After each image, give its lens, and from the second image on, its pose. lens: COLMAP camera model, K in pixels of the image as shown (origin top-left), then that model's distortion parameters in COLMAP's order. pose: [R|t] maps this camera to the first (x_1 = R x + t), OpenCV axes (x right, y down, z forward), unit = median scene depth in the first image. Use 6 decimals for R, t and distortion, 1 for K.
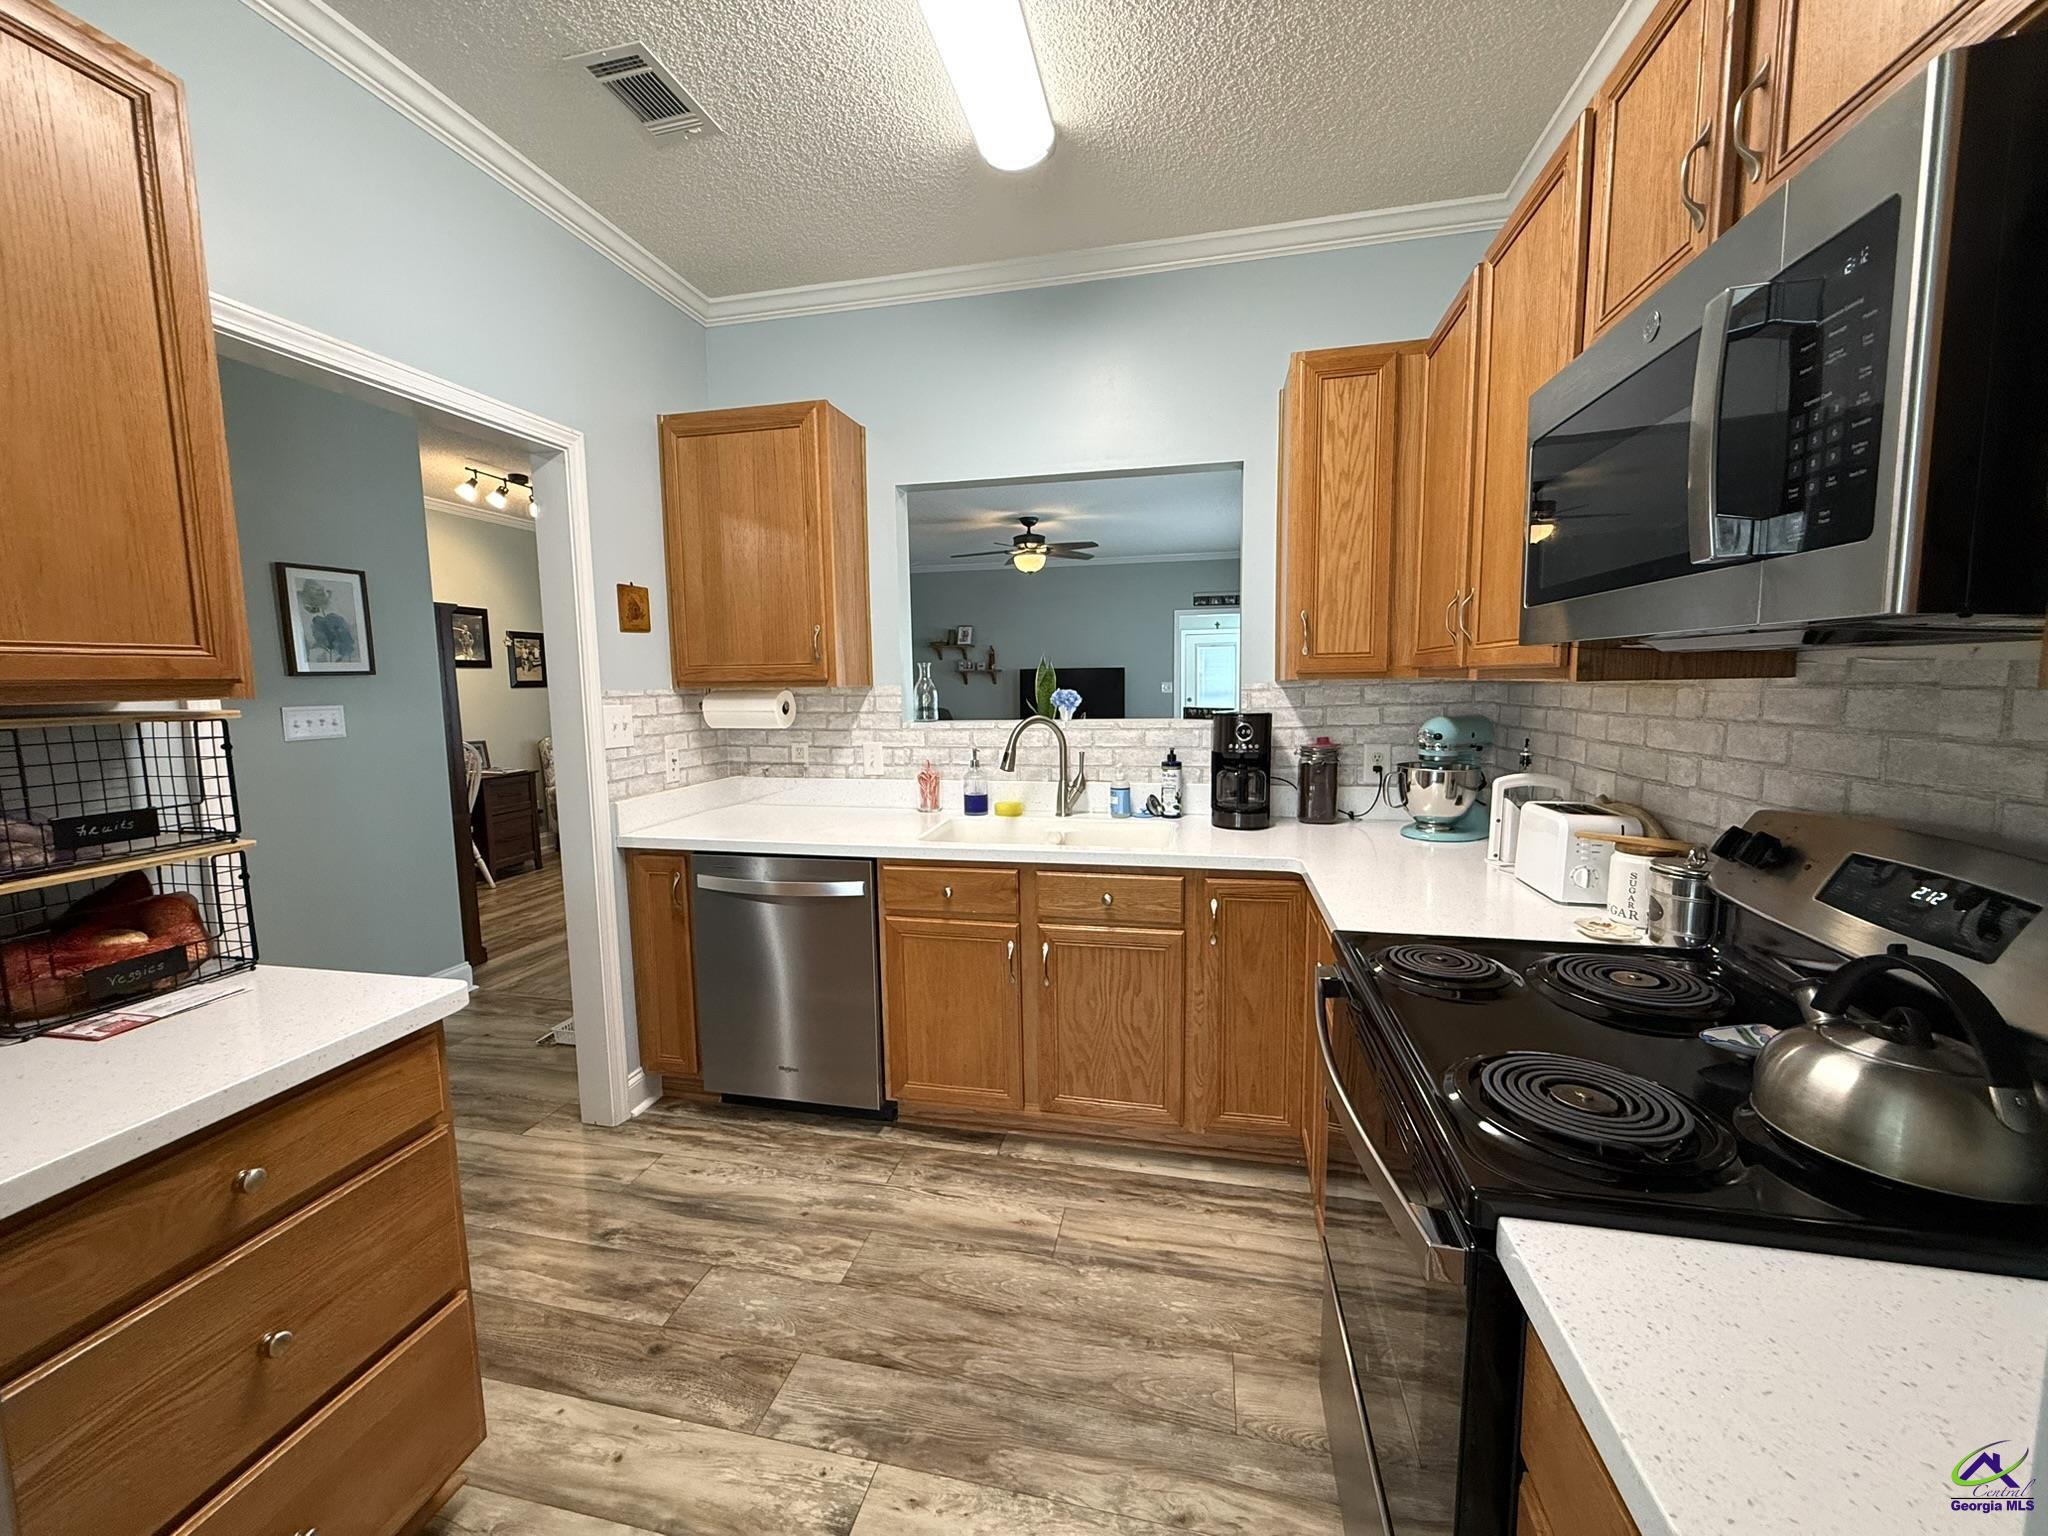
lens RADIAL K [[815.9, 0, 1018.0], [0, 815.9, 765.4], [0, 0, 1]] dist [0.001686, 0.000068]
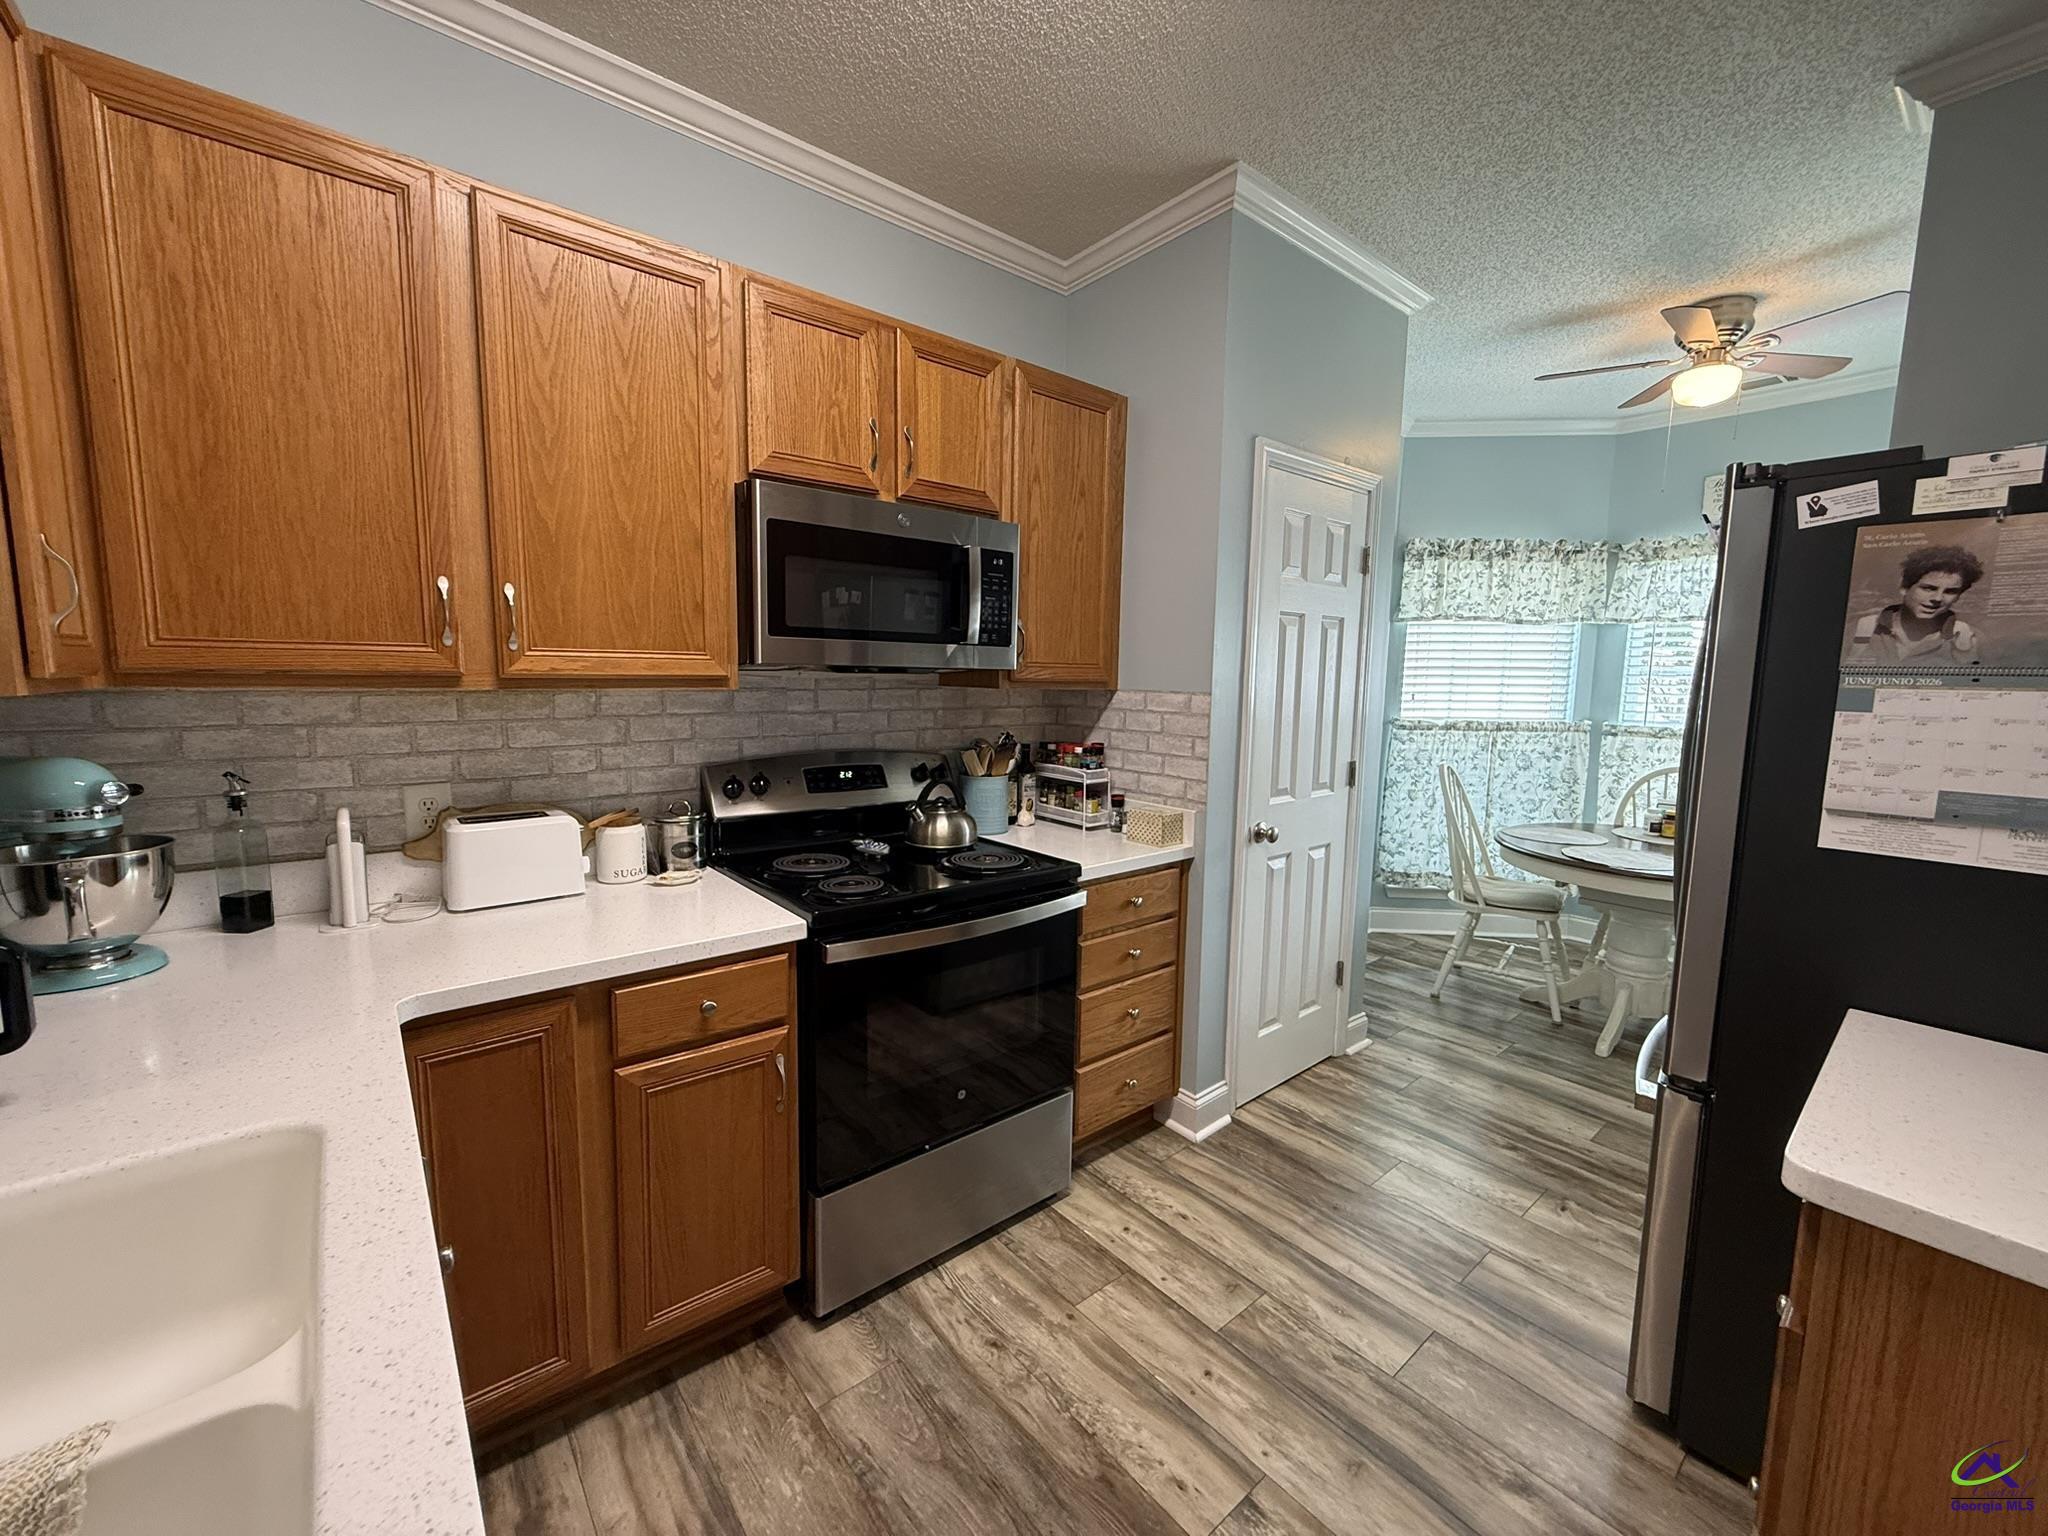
lens RADIAL K [[815.9, 0, 1016.3], [0, 815.9, 771.7], [0, 0, 1]] dist [0.001686, 0.000068]
pose [[-0.789250, -0.073026, 0.609715, -0.515626], [0.058939, 0.979311, 0.193586, -0.194704], [-0.611237, 0.188723, -0.768617, 1.705625]]
